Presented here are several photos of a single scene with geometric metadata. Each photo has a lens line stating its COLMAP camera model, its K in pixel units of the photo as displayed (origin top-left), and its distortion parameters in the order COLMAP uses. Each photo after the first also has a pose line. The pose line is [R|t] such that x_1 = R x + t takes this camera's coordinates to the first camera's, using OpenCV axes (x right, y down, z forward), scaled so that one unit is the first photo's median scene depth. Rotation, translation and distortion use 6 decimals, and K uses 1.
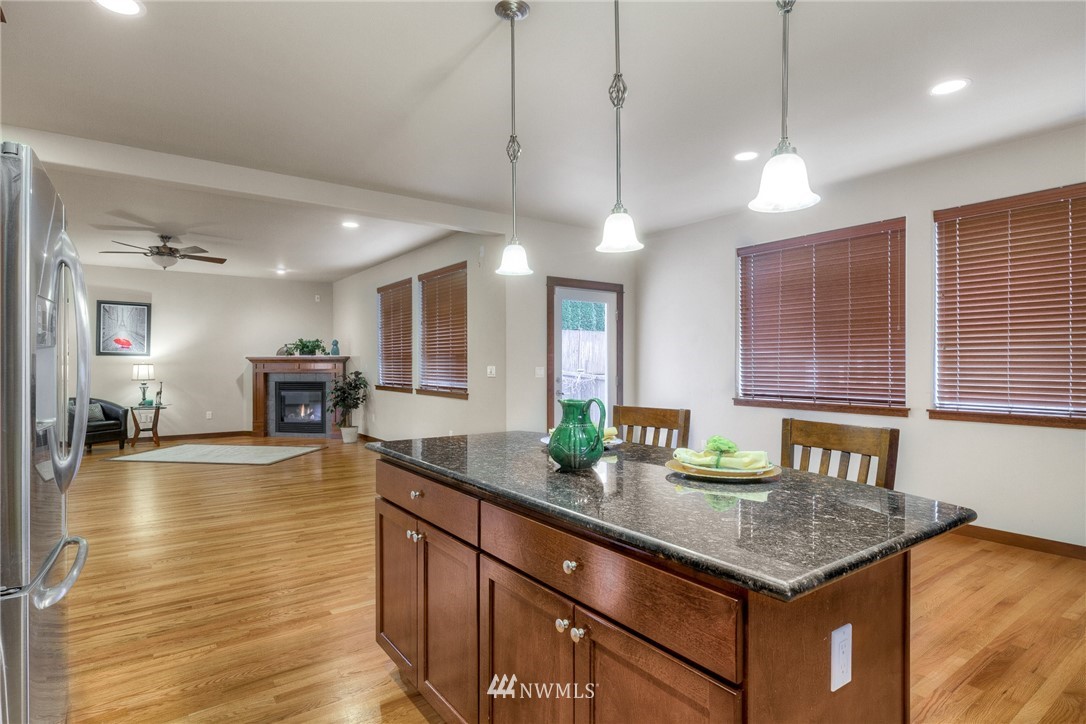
lens RADIAL K [[563.8, 0, 543.0], [0, 563.8, 362.0], [0, 0, 1]] dist [-0.031873, 0.000993]
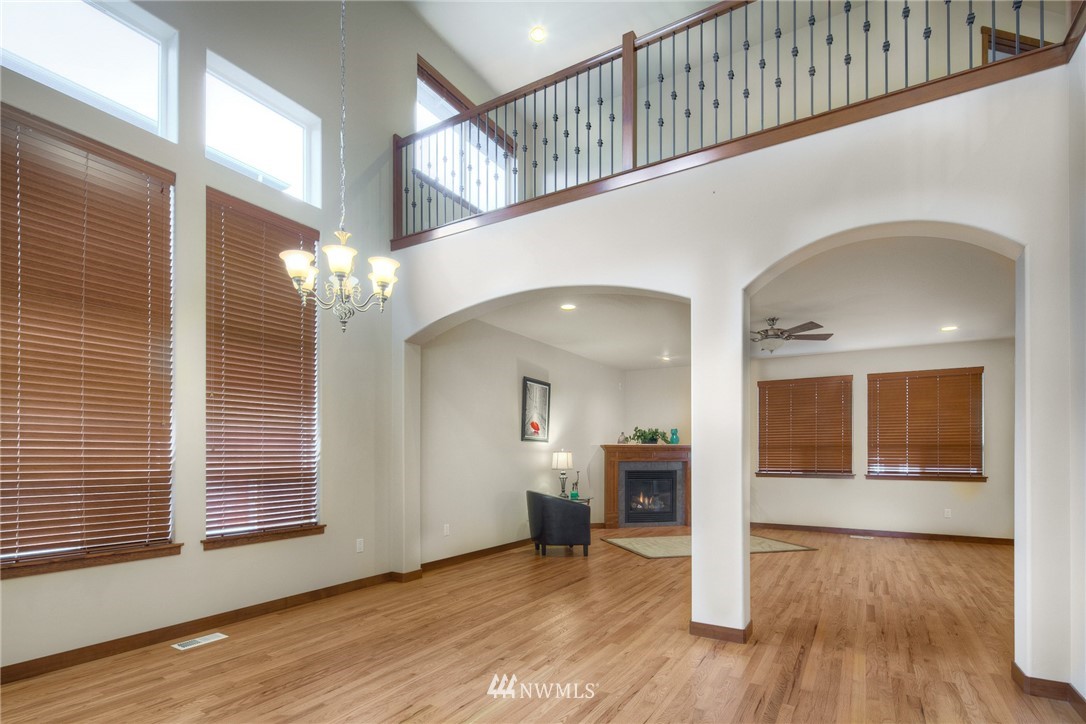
lens RADIAL K [[535.4, 0, 534.8], [0, 535.4, 452.6], [0, 0, 1]] dist [-0.000918, 0.000127]
pose [[0.927638, 0.004748, 0.373451, -1.042088], [-0.003637, 0.999987, -0.003681, 0.008427], [-0.373463, 0.002057, 0.927643, 0.214604]]
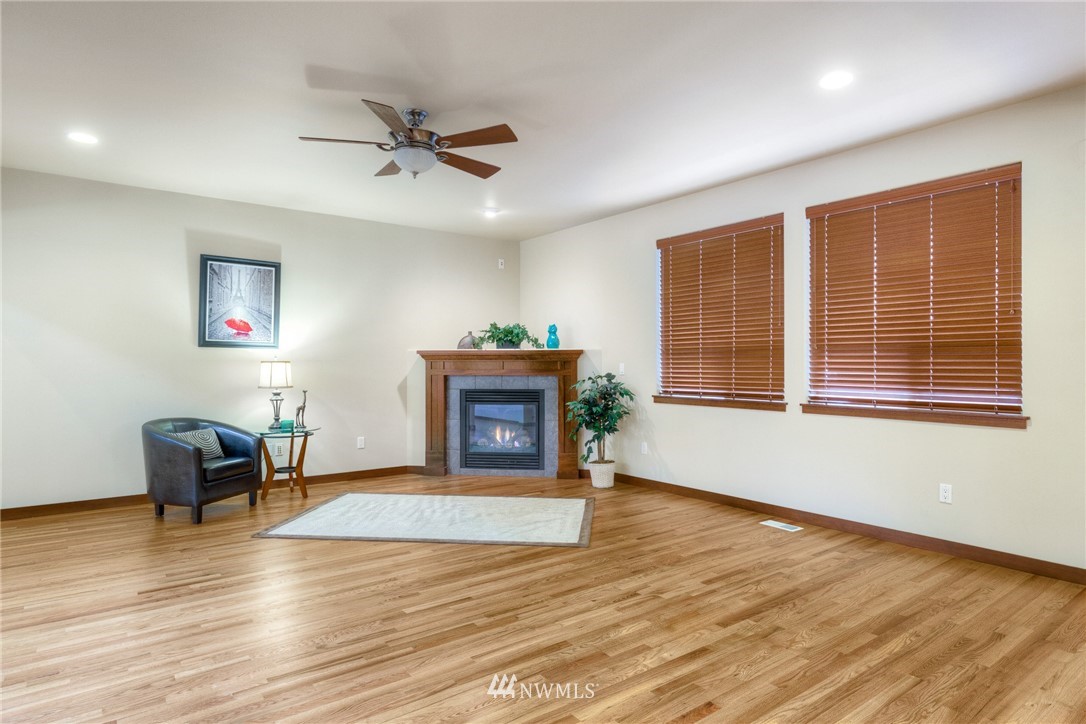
lens RADIAL K [[612.2, 0, 543.0], [0, 612.2, 362.0], [0, 0, 1]] dist [-0.001909, -0.000765]
pose [[0.999953, 0.001081, 0.009632, -0.419651], [-0.001080, 0.999999, -0.000096, 0.004127], [-0.009632, 0.000086, 0.999954, 0.316215]]
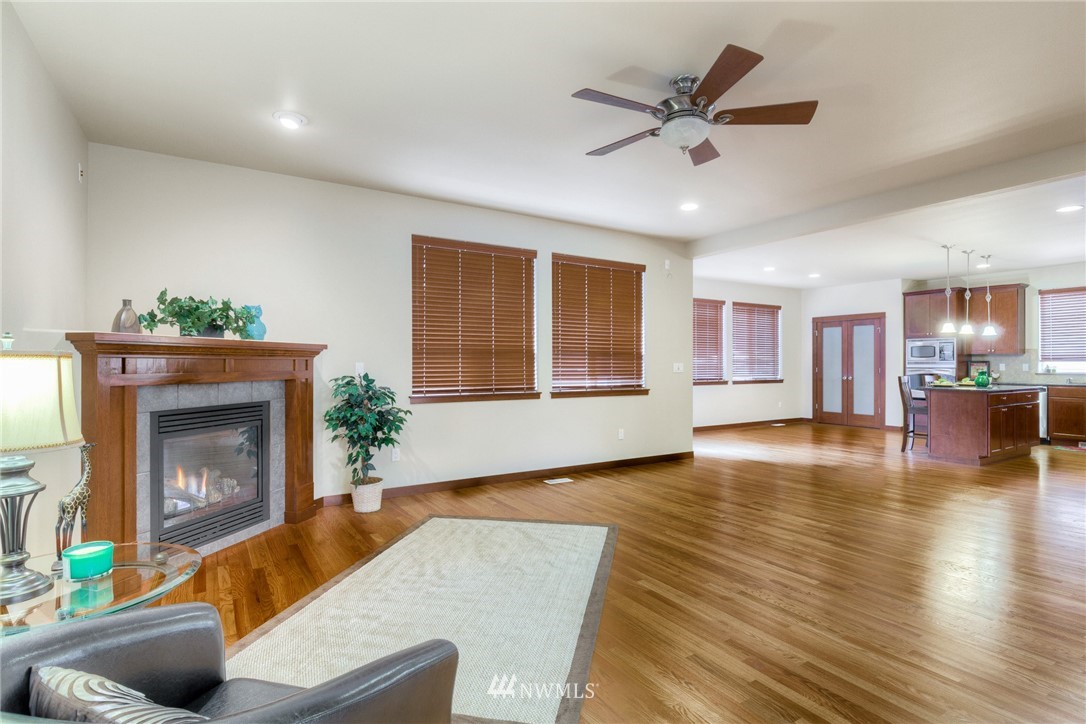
lens RADIAL K [[541.6, 0, 543.0], [0, 541.6, 362.0], [0, 0, 1]] dist [-0.000733, 0.000240]
pose [[0.073896, 0.004345, 0.997256, -0.841375], [-0.002058, 0.999989, -0.004204, 0.006569], [-0.997264, -0.001742, 0.073904, 0.801316]]
